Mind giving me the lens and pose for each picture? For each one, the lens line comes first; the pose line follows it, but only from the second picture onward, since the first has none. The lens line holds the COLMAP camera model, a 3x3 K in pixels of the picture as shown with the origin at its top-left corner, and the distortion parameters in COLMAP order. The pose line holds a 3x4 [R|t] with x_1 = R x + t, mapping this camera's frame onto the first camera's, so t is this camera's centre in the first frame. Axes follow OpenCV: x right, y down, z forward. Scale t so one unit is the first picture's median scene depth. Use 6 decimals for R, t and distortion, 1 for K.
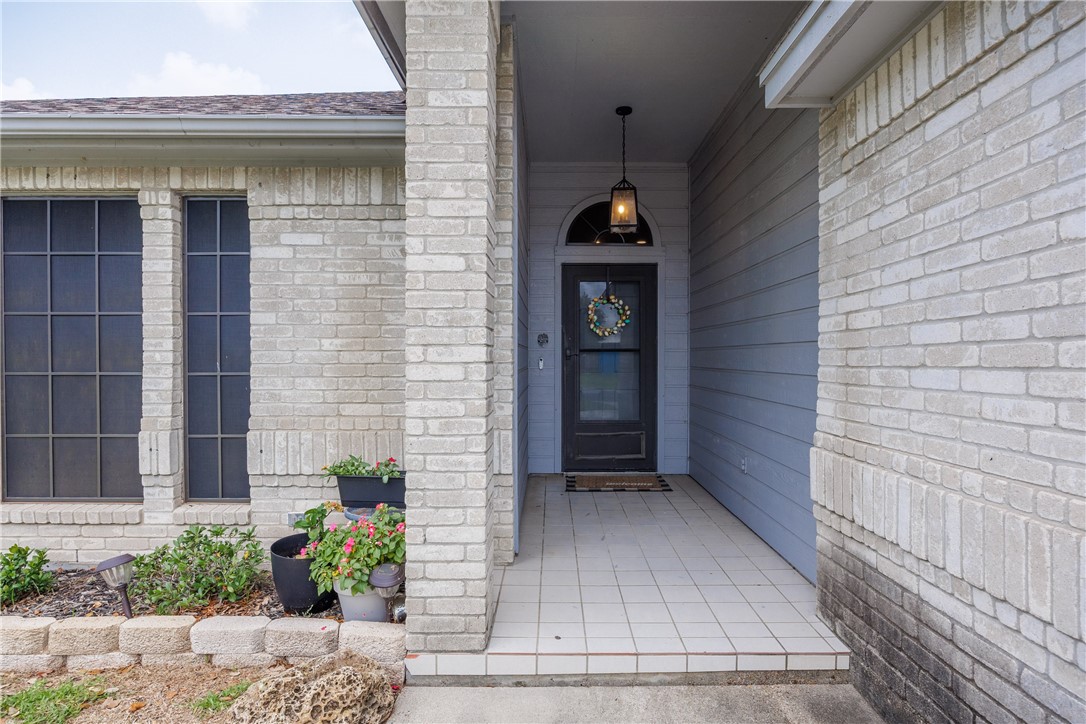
lens RADIAL K [[585.2, 0, 545.1], [0, 585.2, 361.9], [0, 0, 1]] dist [0.002649, 0.000040]
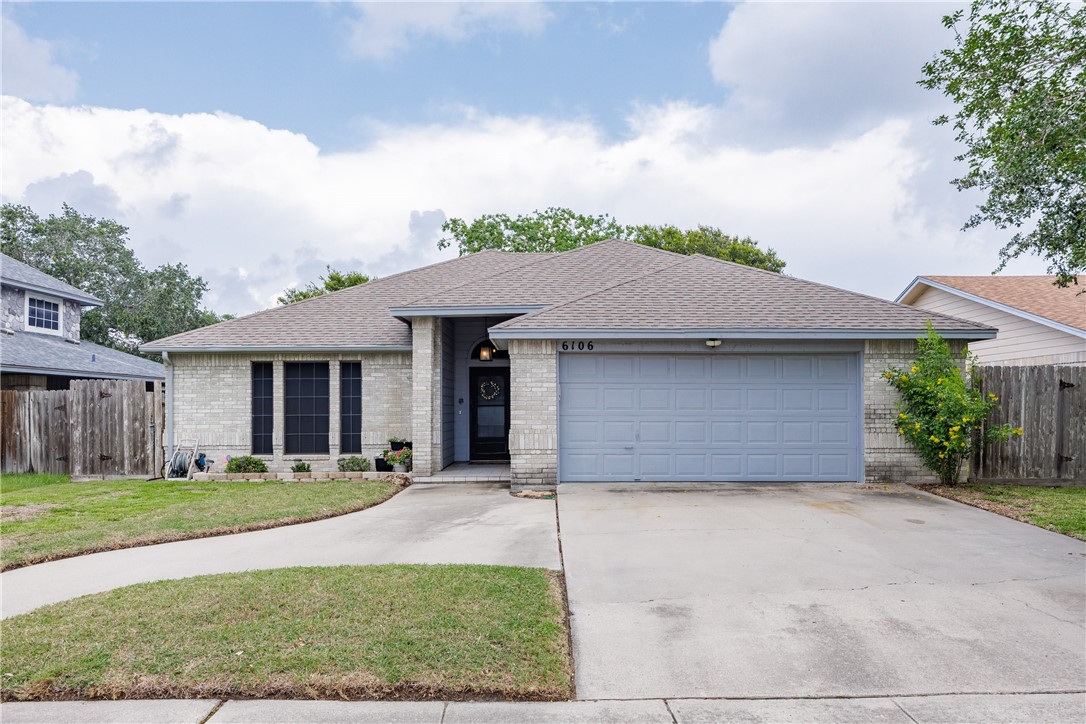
lens RADIAL K [[795.7, 0, 541.1], [0, 795.7, 368.2], [0, 0, 1]] dist [0.012763, 0.003638]
pose [[0.999935, -0.007756, 0.008354, 0.488757], [0.008198, 0.998495, -0.054219, 0.009614], [-0.007921, 0.054284, 0.998494, -3.592060]]
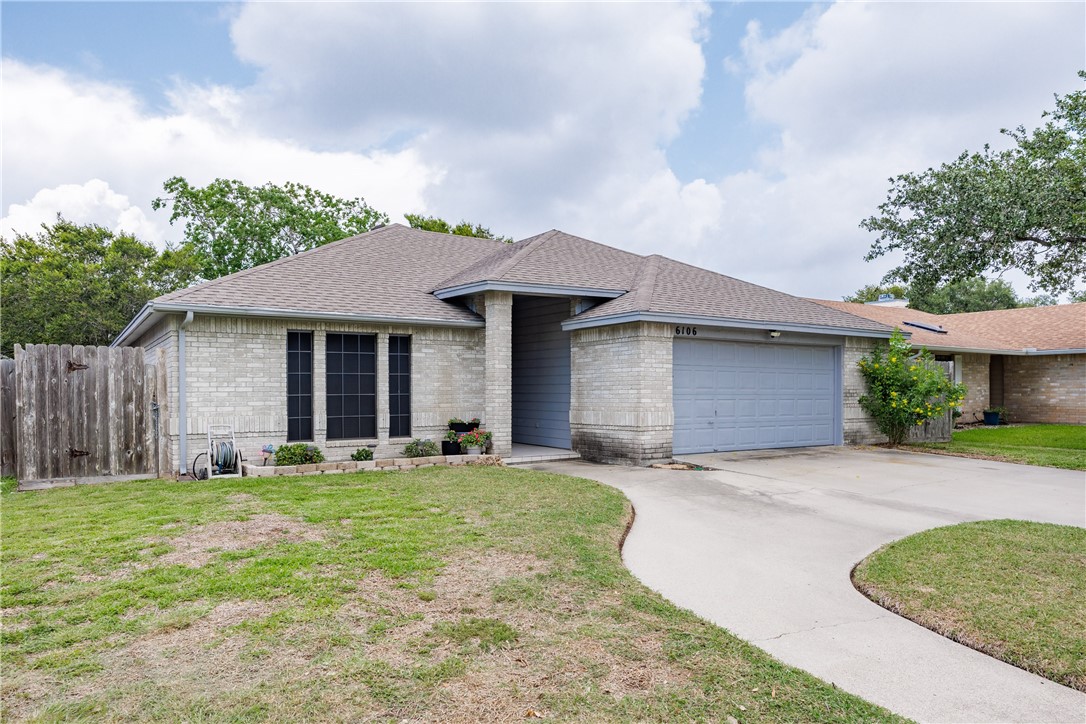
lens RADIAL K [[734.3, 0, 543.2], [0, 734.3, 362.2], [0, 0, 1]] dist [0.009299, -0.000175]
pose [[0.834260, 0.016104, 0.551136, -2.058556], [0.007277, 0.999165, -0.040211, 0.012823], [-0.551323, 0.037557, 0.833446, -2.589720]]
